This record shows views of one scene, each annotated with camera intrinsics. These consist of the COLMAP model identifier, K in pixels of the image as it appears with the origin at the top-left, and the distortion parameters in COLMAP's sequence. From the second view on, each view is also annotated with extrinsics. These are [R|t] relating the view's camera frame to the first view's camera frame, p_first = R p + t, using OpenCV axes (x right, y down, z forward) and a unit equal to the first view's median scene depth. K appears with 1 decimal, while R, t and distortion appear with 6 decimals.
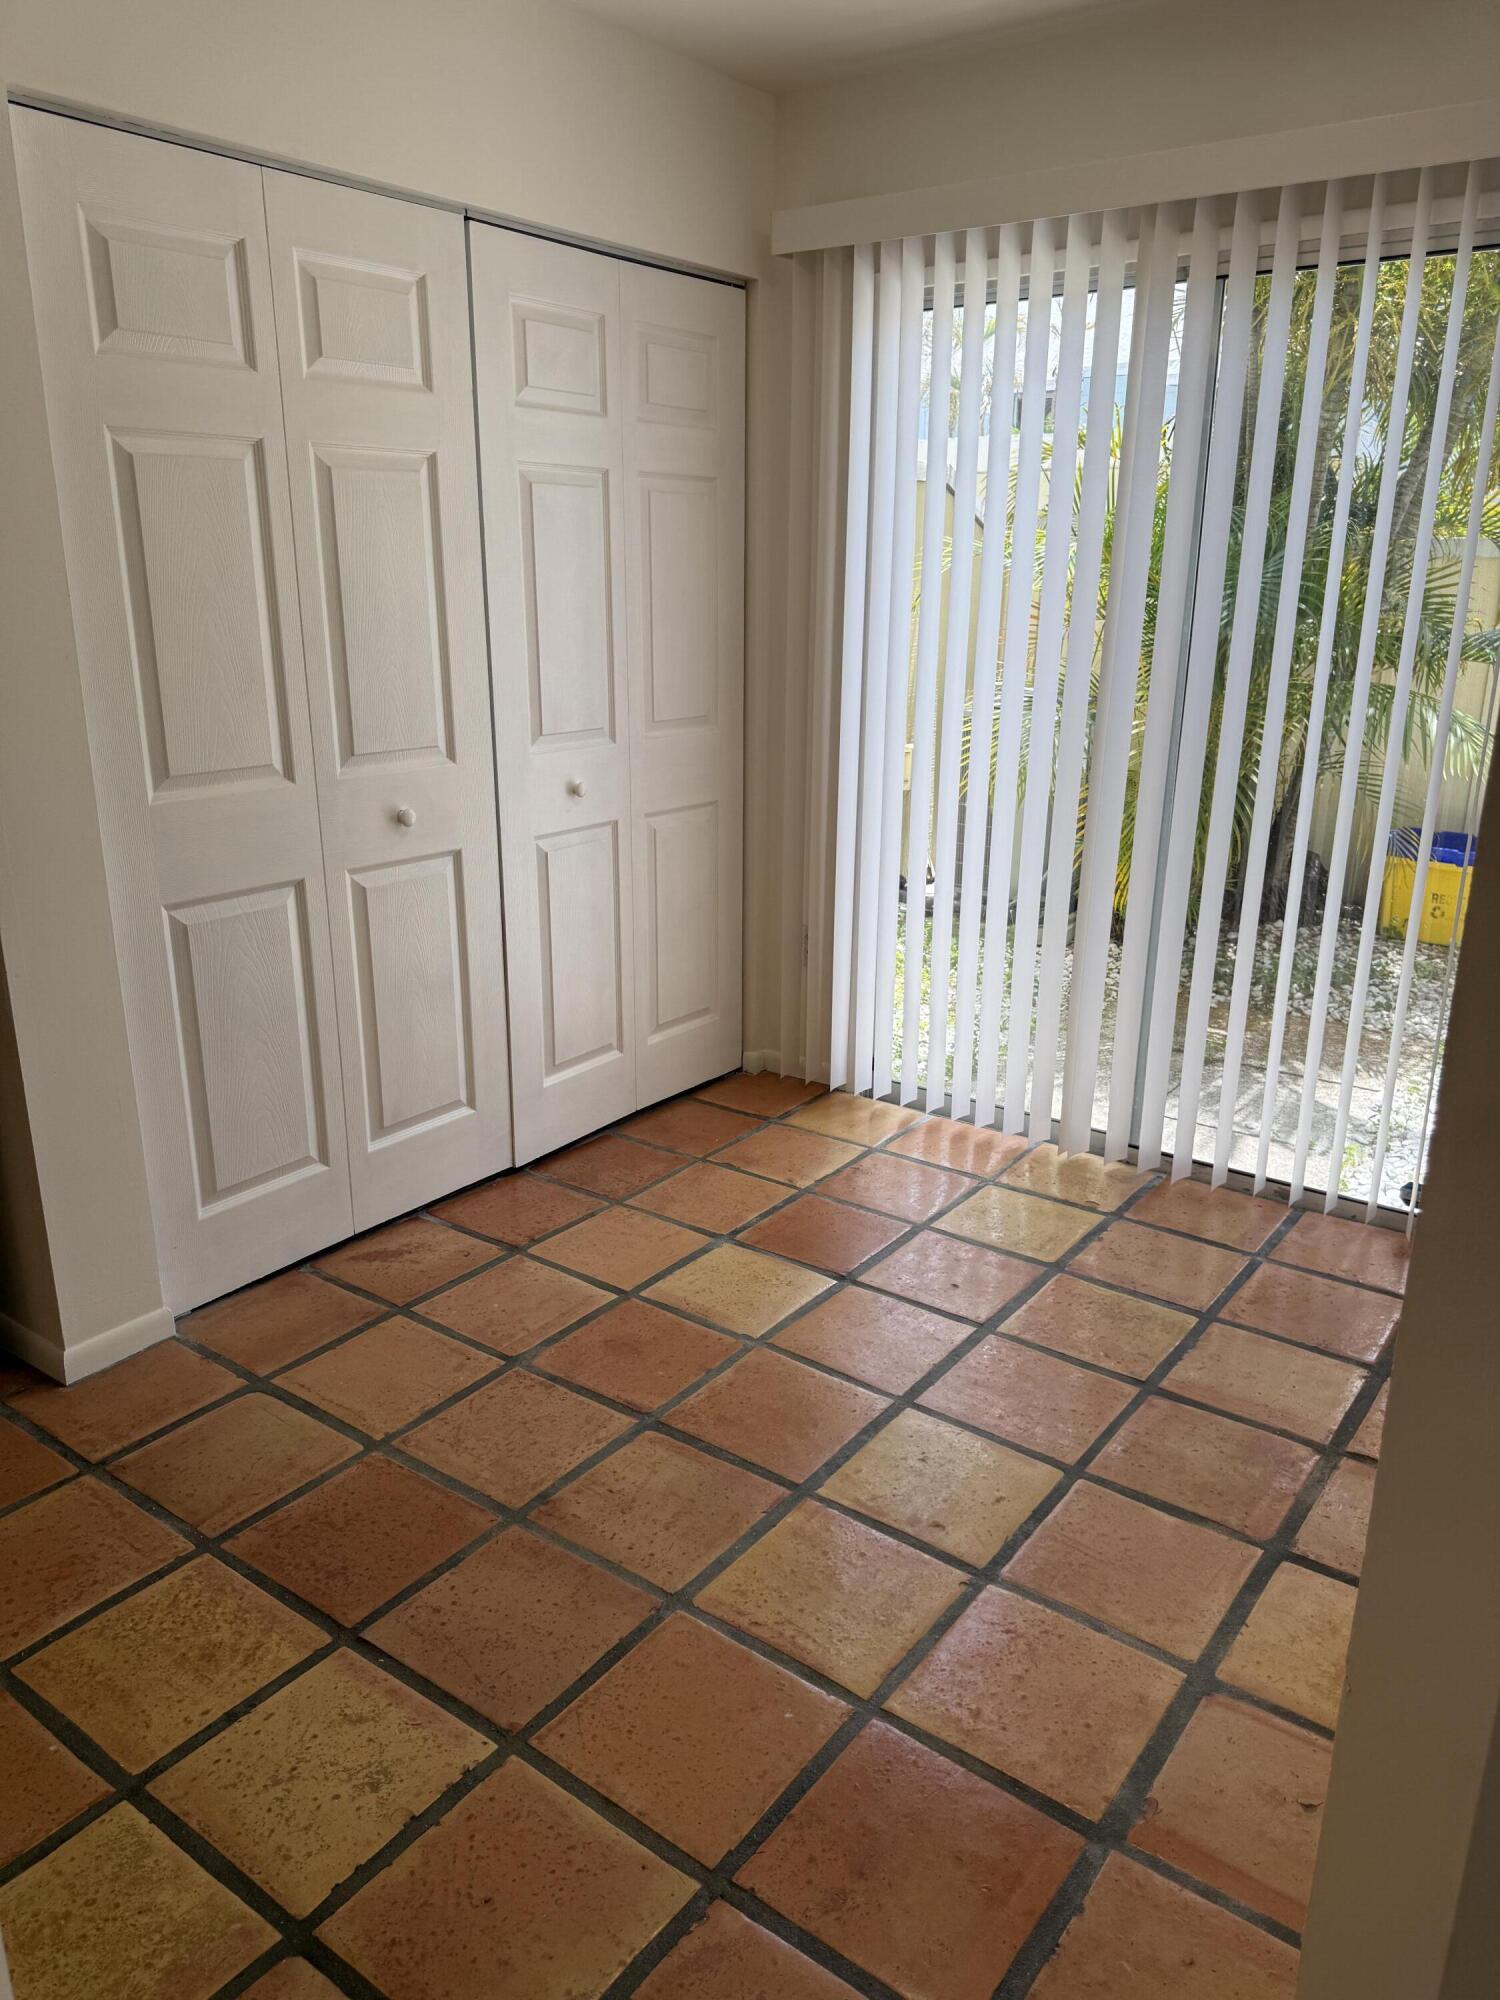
lens RADIAL K [[1423.2, 0, 750.0], [0, 1423.2, 1000.0], [0, 0, 1]] dist [0.129743, -0.177699]
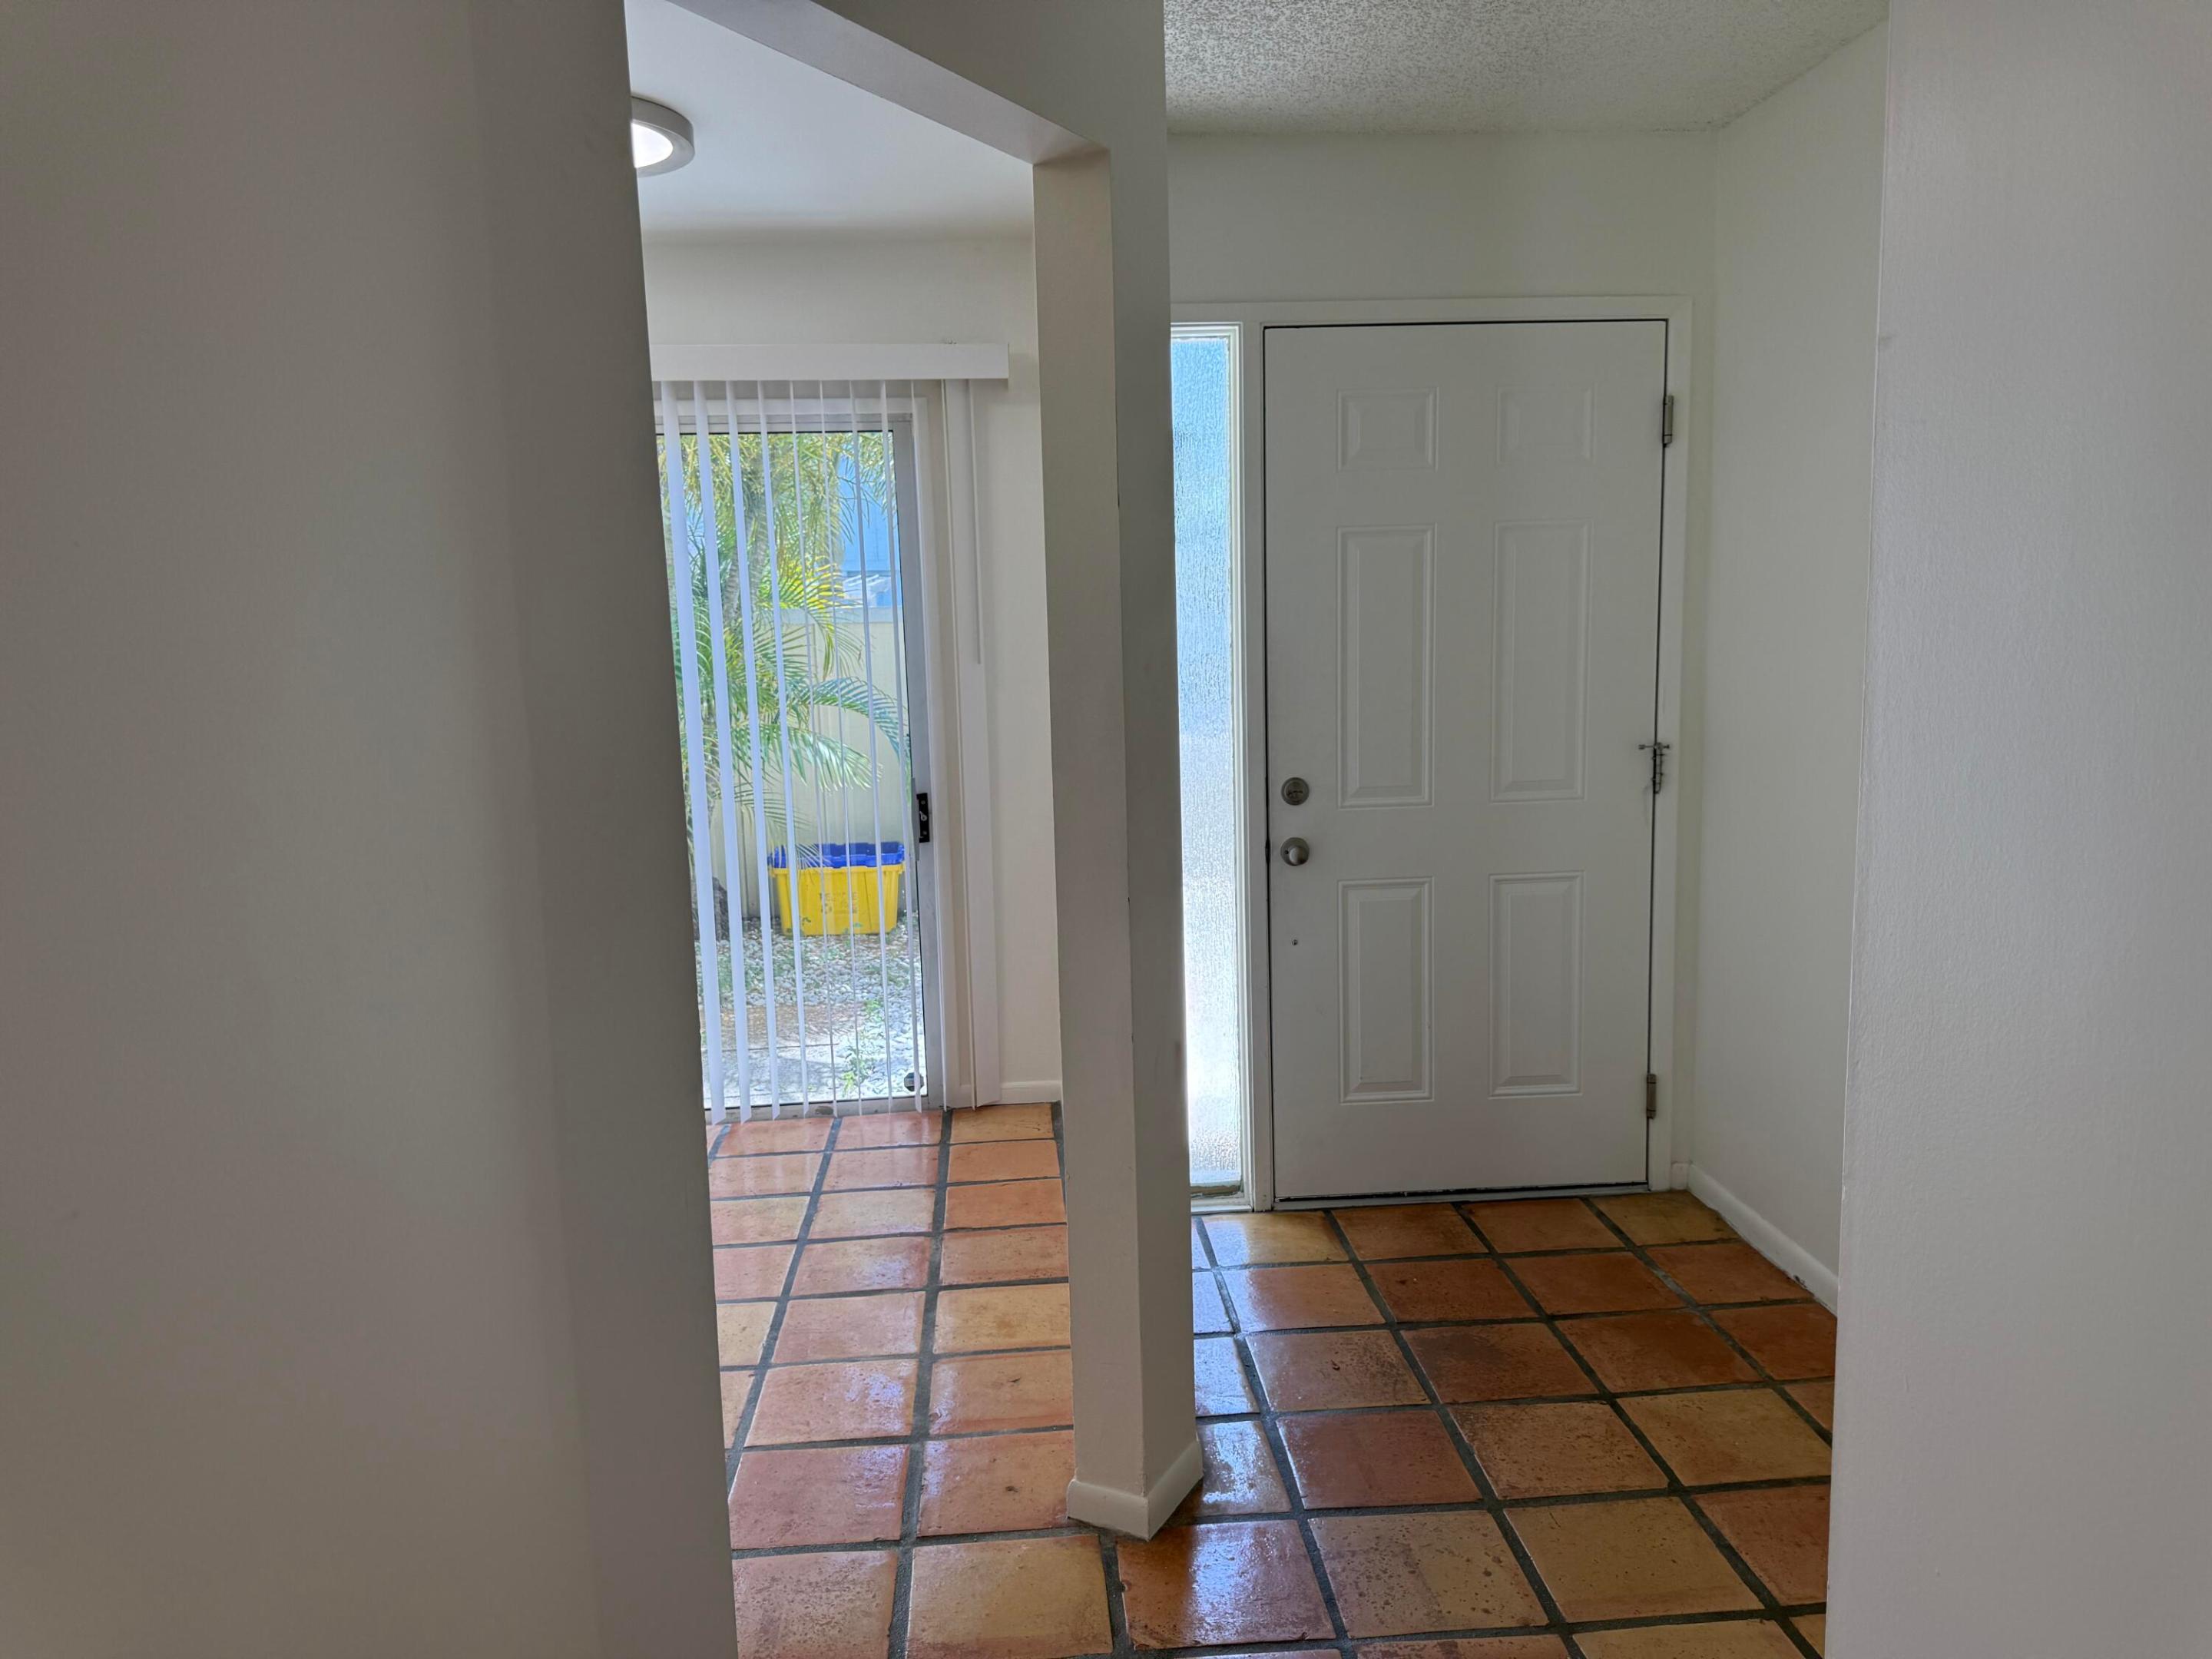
lens RADIAL K [[1574.1, 0, 1106.0], [0, 1574.1, 829.5], [0, 0, 1]] dist [0.129743, -0.177699]
pose [[0.756608, -0.091662, 0.647412, -0.362085], [0.197210, 0.976008, -0.092286, 0.074392], [-0.623420, 0.197500, 0.756532, -0.305707]]
